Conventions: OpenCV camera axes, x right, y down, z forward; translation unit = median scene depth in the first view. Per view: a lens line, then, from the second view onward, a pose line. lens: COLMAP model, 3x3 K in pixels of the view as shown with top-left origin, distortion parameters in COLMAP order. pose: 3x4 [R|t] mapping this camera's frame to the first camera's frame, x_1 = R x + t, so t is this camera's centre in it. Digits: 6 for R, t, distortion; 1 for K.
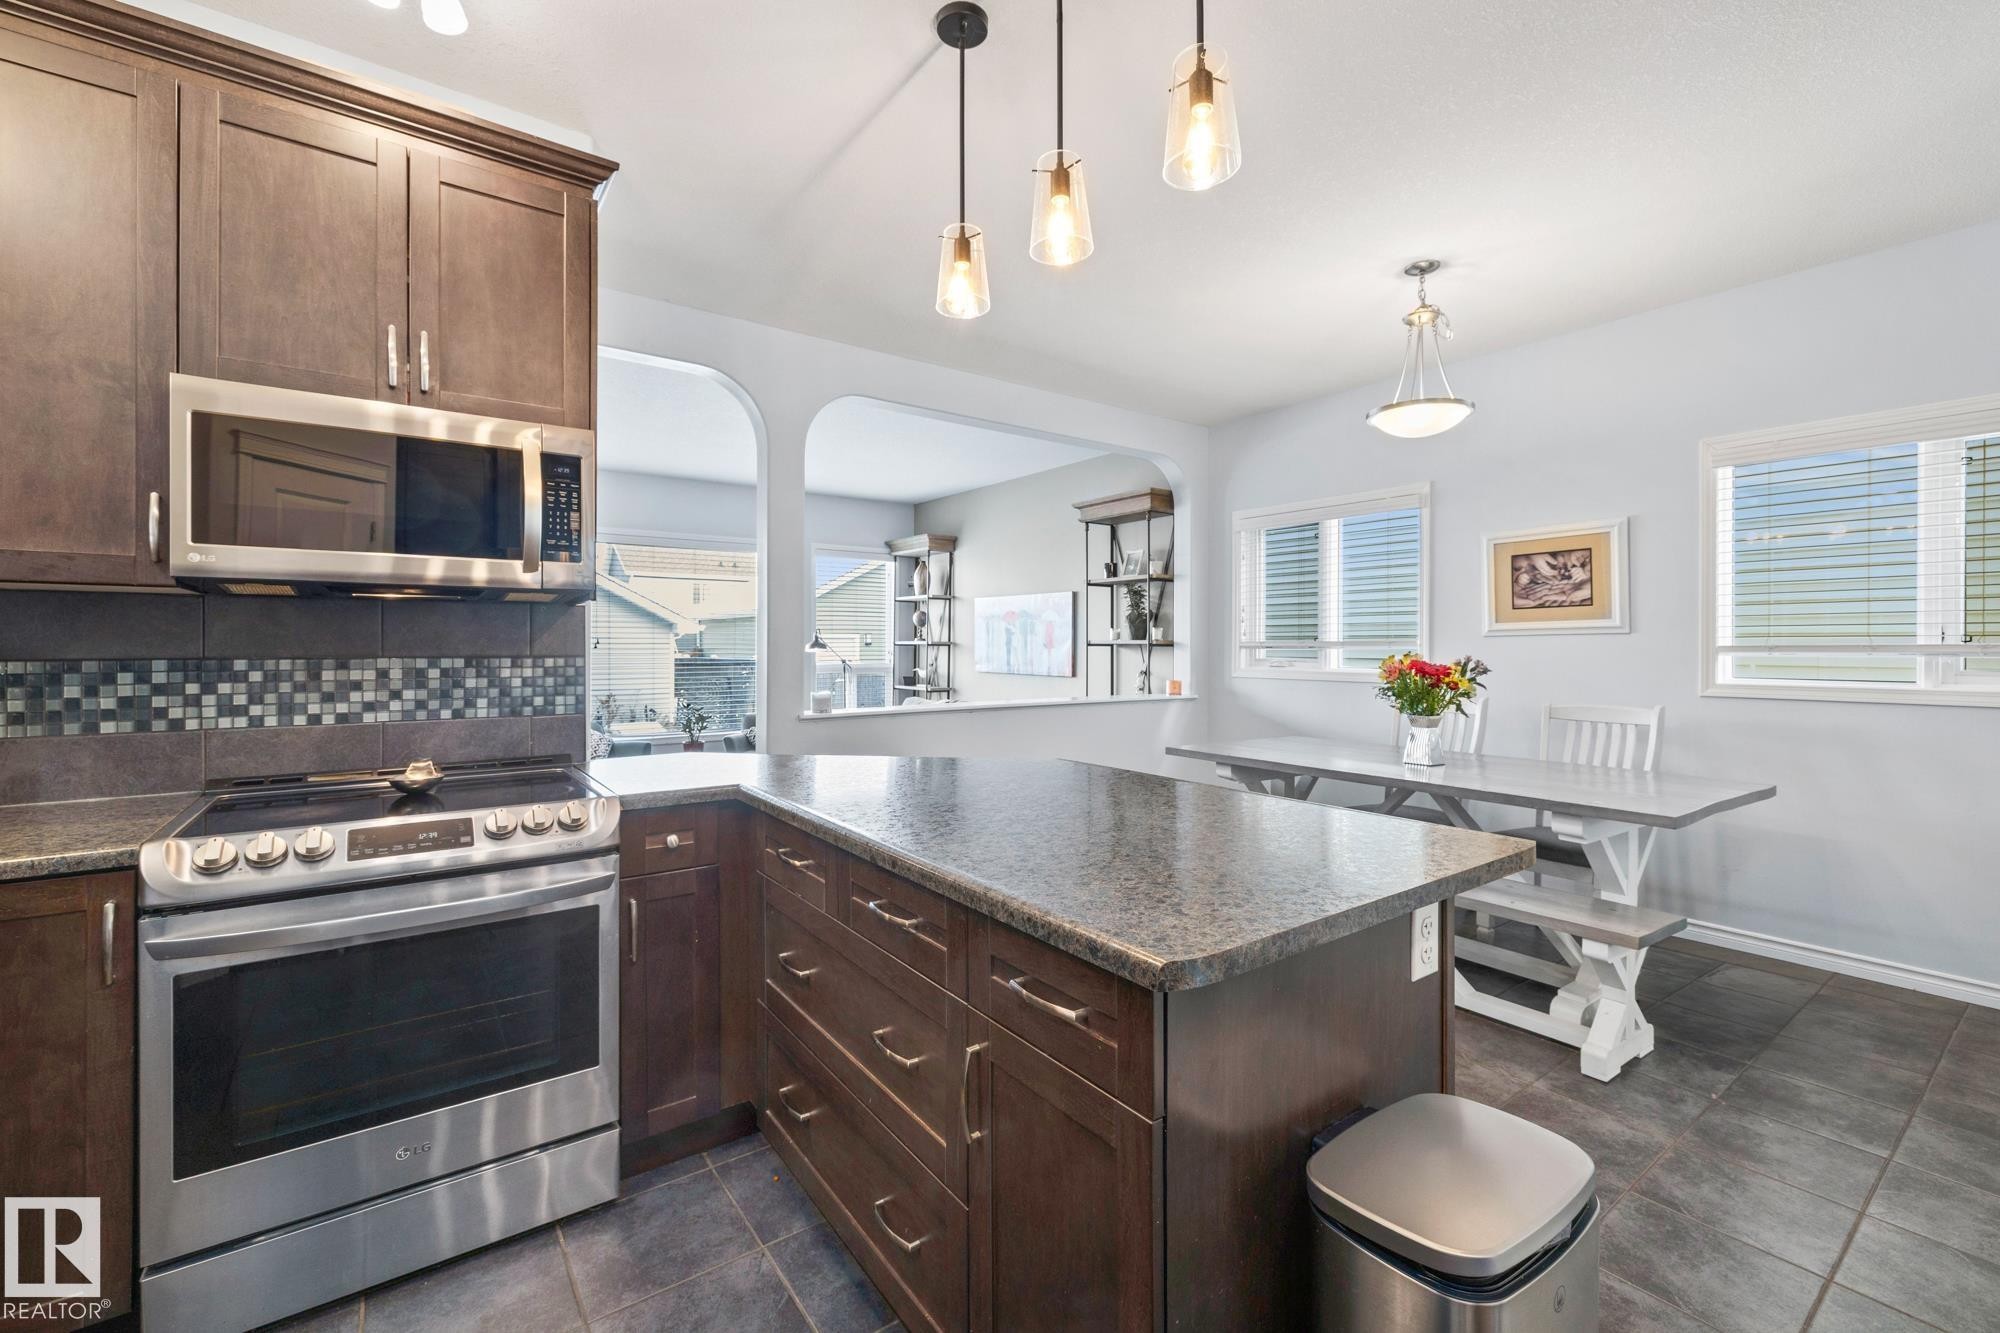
lens RADIAL K [[840.2, 0, 998.2], [0, 840.2, 635.4], [0, 0, 1]] dist [0.000083, 0.000042]
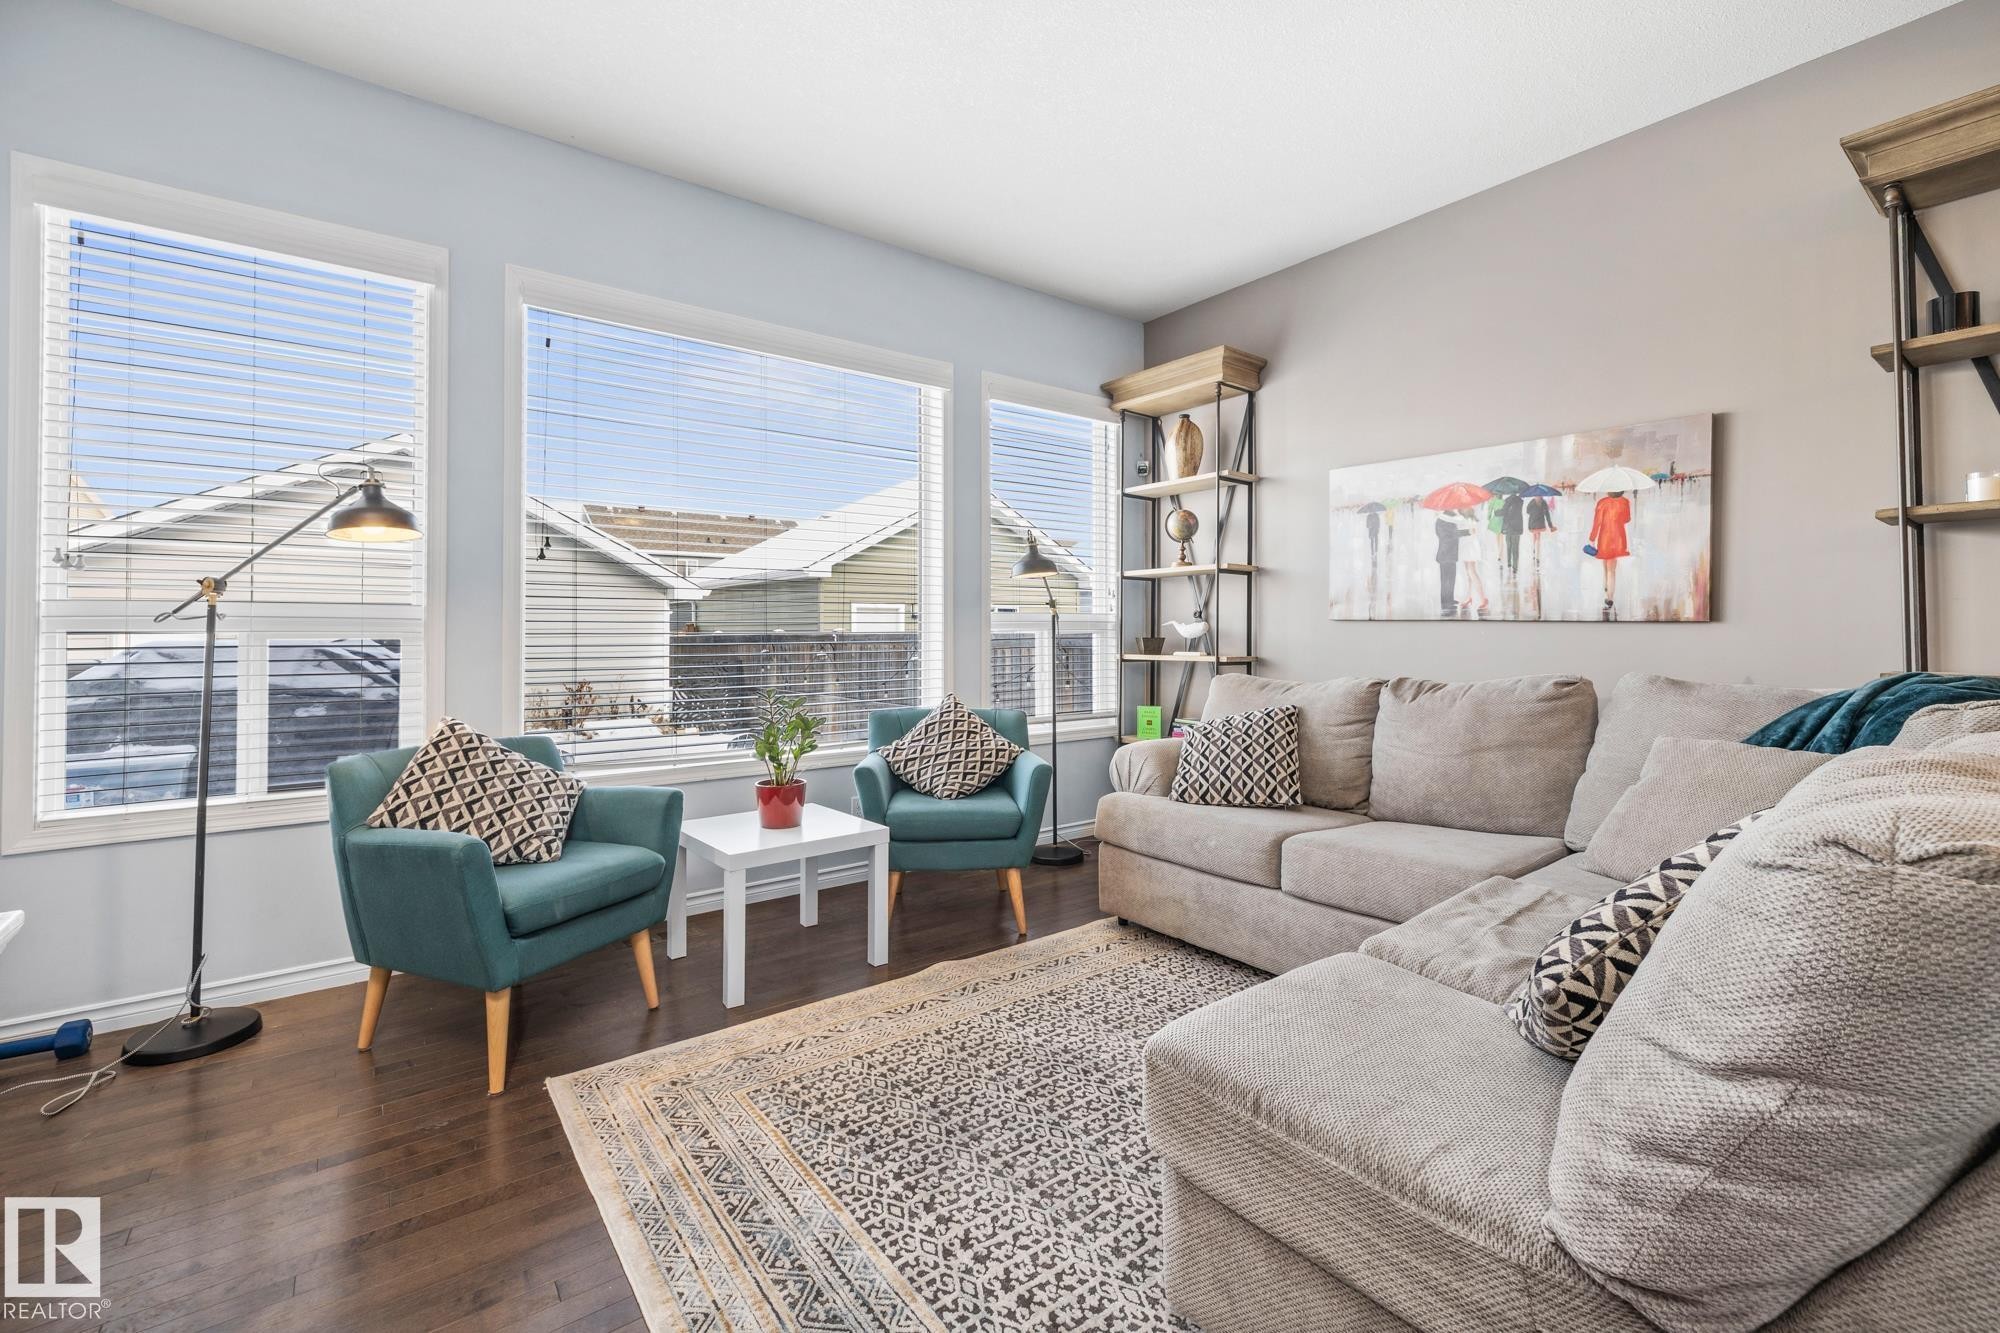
lens RADIAL K [[855.3, 0, 994.9], [0, 855.3, 629.6], [0, 0, 1]] dist [0.001734, 0.000122]
pose [[0.999775, 0.000384, 0.021214, -0.458856], [-0.000464, 0.999993, 0.003802, 0.090139], [-0.021212, -0.003811, 0.999768, 0.984048]]
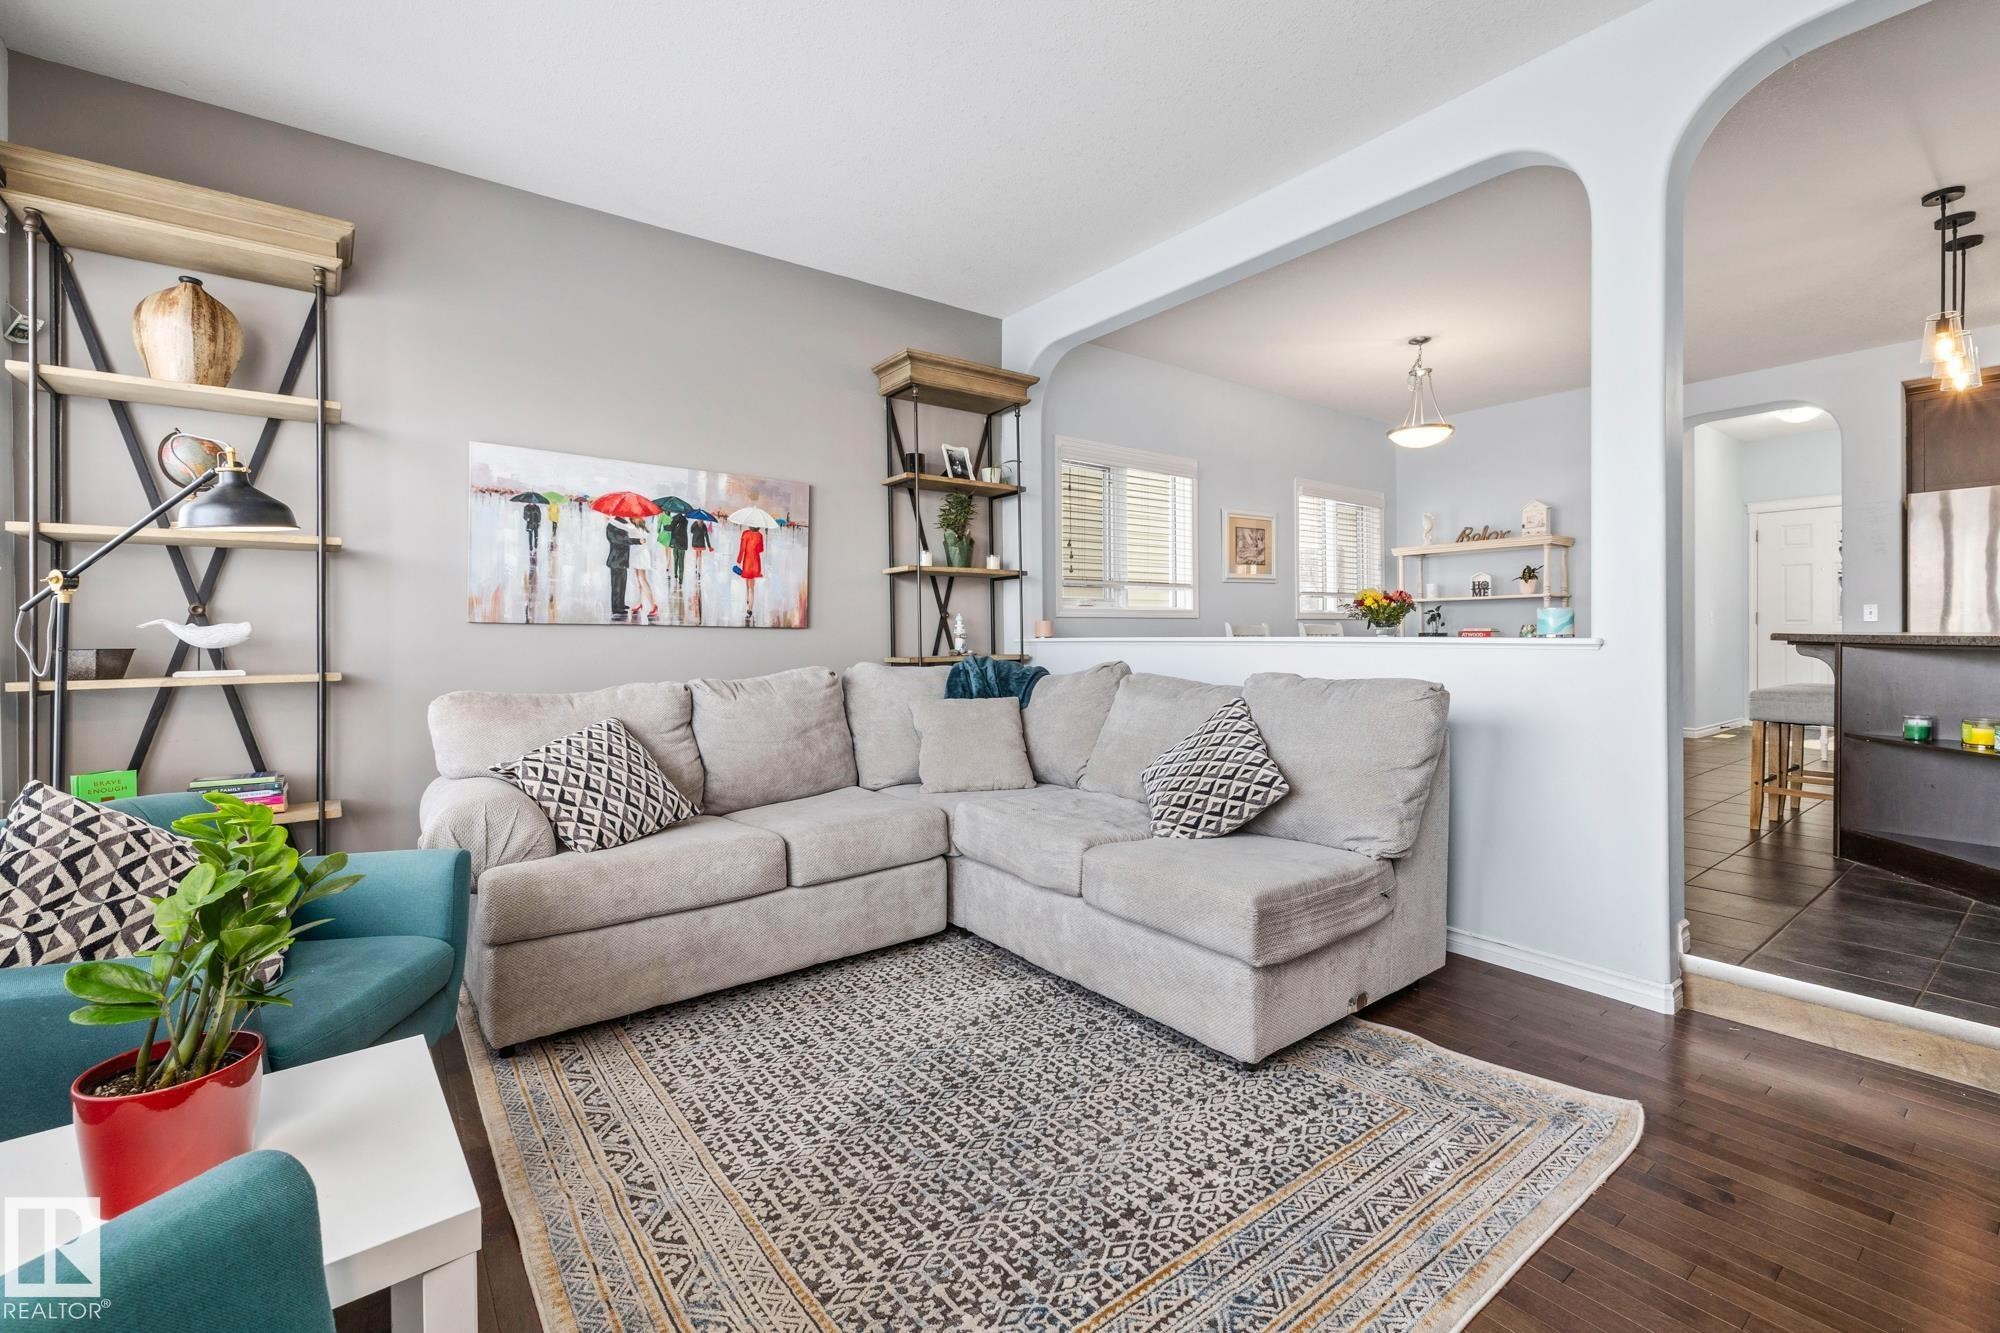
lens RADIAL K [[852.3, 0, 1000.0], [0, 852.3, 666.5], [0, 0, 1]] dist [0.003377, 0.000310]
pose [[-0.024760, -0.041746, 0.998821, -0.882876], [-0.004132, 0.999123, 0.041656, 0.088598], [-0.999685, -0.003096, -0.024911, 1.473424]]
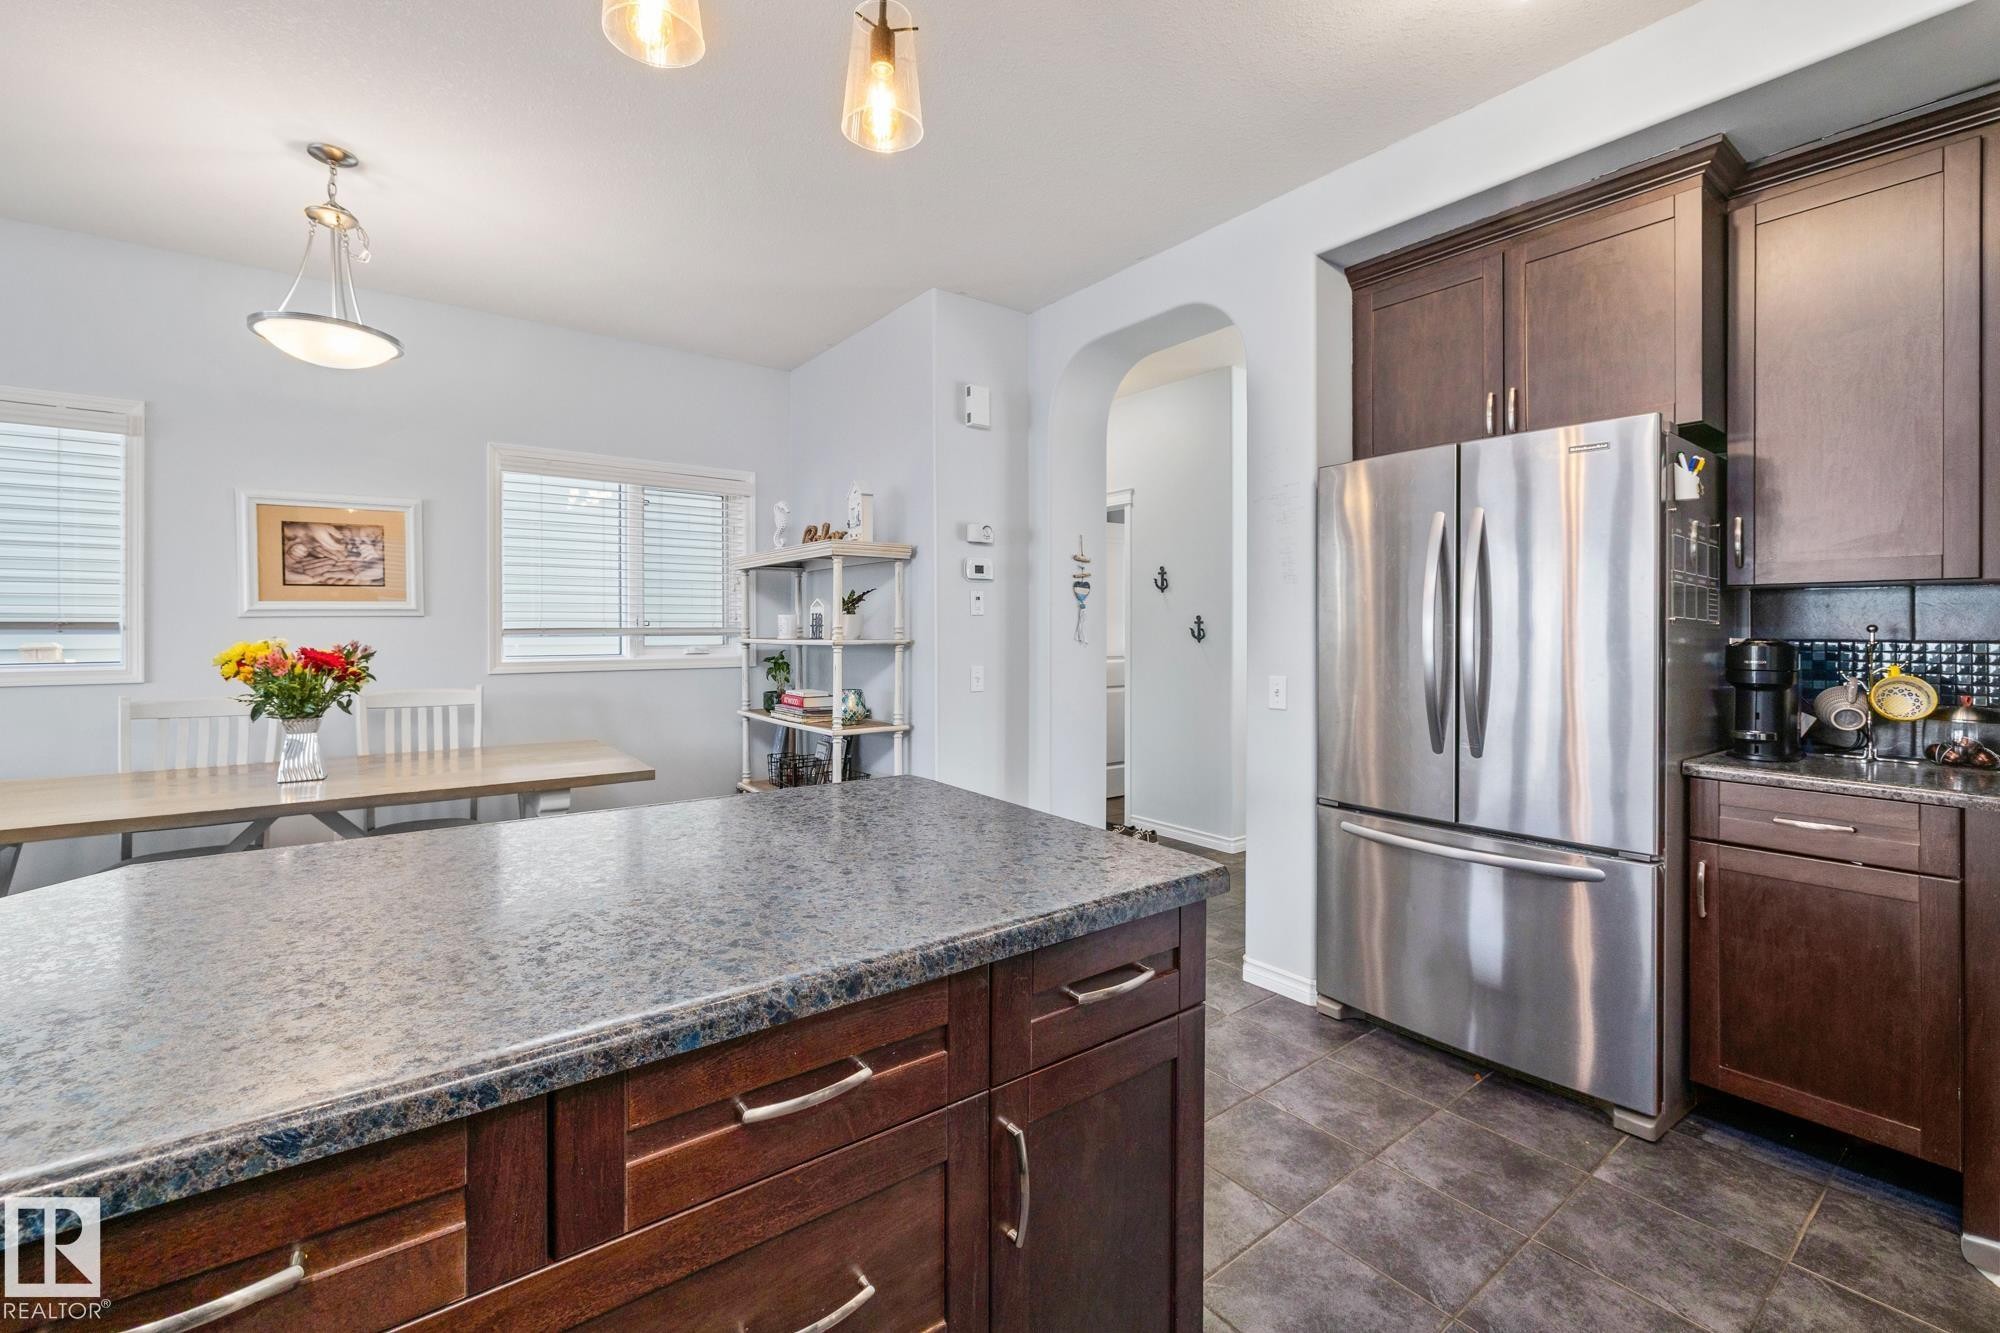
lens RADIAL K [[840.2, 0, 998.2], [0, 840.2, 635.4], [0, 0, 1]] dist [0.000083, 0.000042]
pose [[-0.017922, -0.010671, 0.999782, -0.247176], [-0.011792, 0.999876, 0.010461, 0.001683], [-0.999770, -0.011602, -0.018045, 0.303753]]
